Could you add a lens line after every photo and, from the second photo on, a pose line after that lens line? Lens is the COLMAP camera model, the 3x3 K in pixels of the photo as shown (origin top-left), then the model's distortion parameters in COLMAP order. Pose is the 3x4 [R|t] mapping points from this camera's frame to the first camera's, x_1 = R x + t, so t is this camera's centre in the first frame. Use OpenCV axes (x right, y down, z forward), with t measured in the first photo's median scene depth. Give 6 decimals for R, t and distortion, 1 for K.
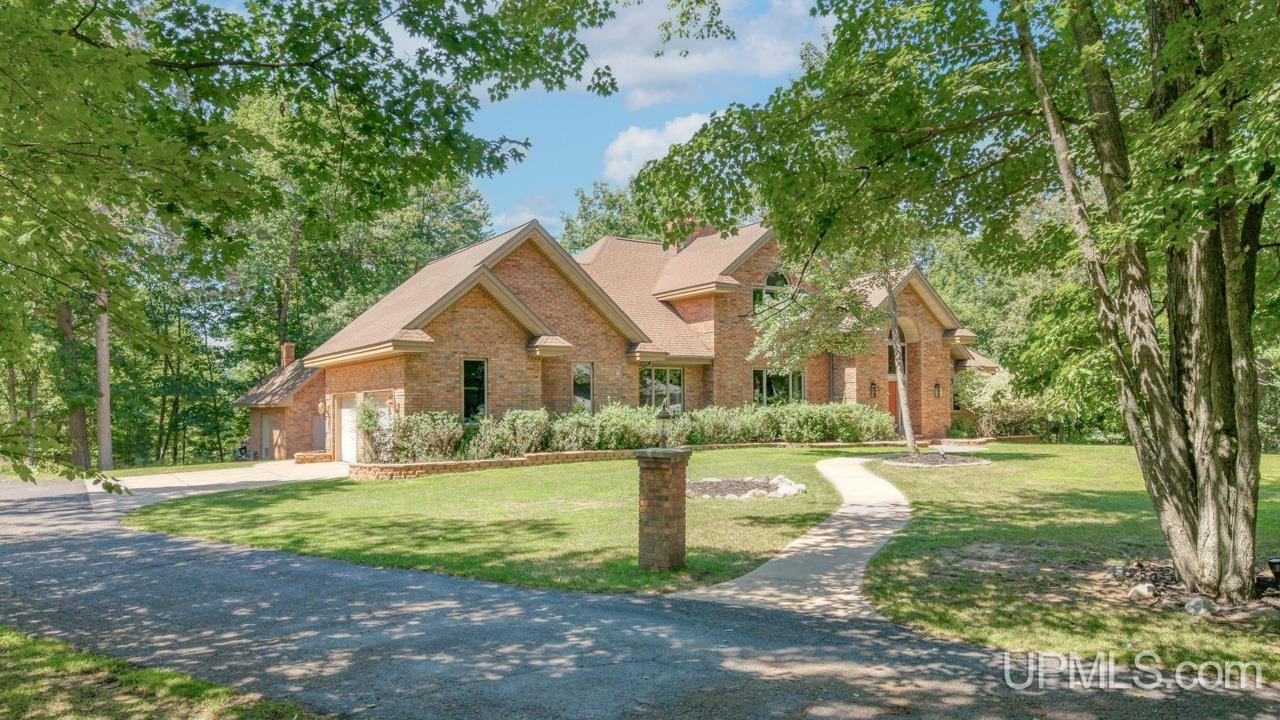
lens RADIAL K [[854.1, 0, 639.9], [0, 854.1, 361.7], [0, 0, 1]] dist [0.036784, -0.003237]
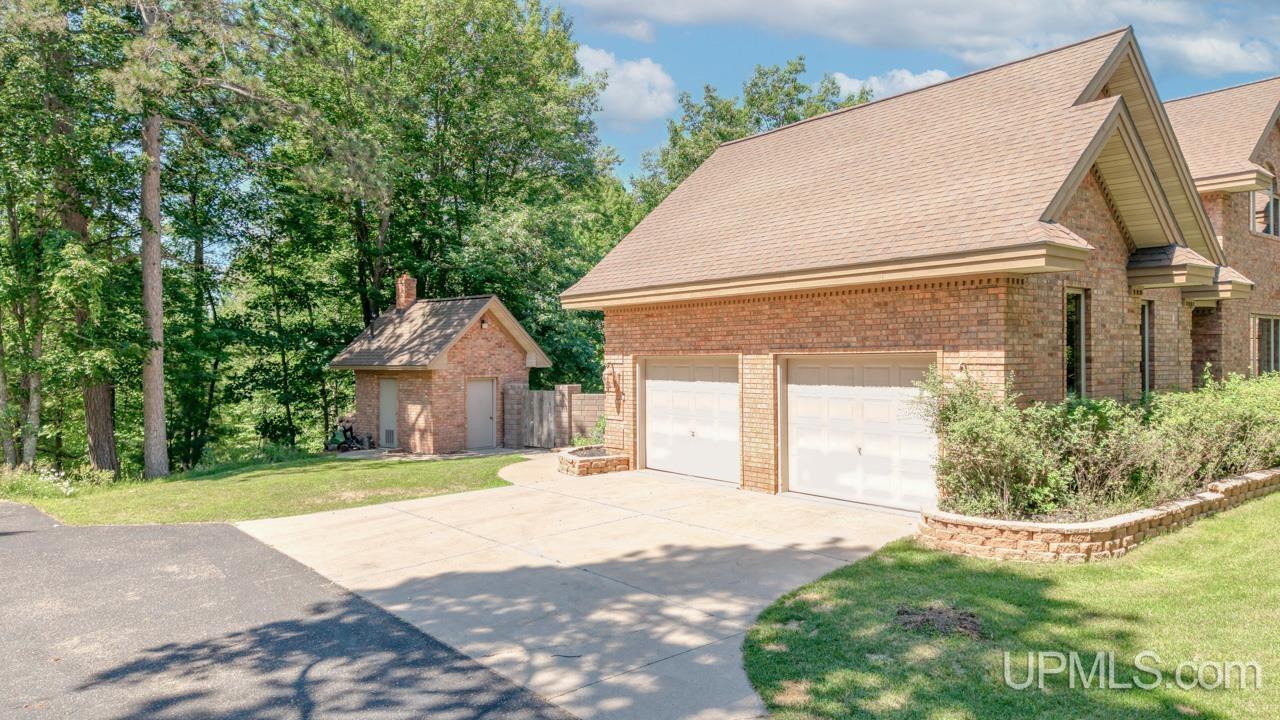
lens RADIAL K [[854.1, 0, 634.1], [0, 854.1, 359.0], [0, 0, 1]] dist [0.036784, -0.003237]
pose [[0.996390, 0.006891, 0.084608, -0.315698], [-0.011271, 0.998614, 0.051403, 0.008714], [-0.084137, -0.052171, 0.995088, 0.333576]]
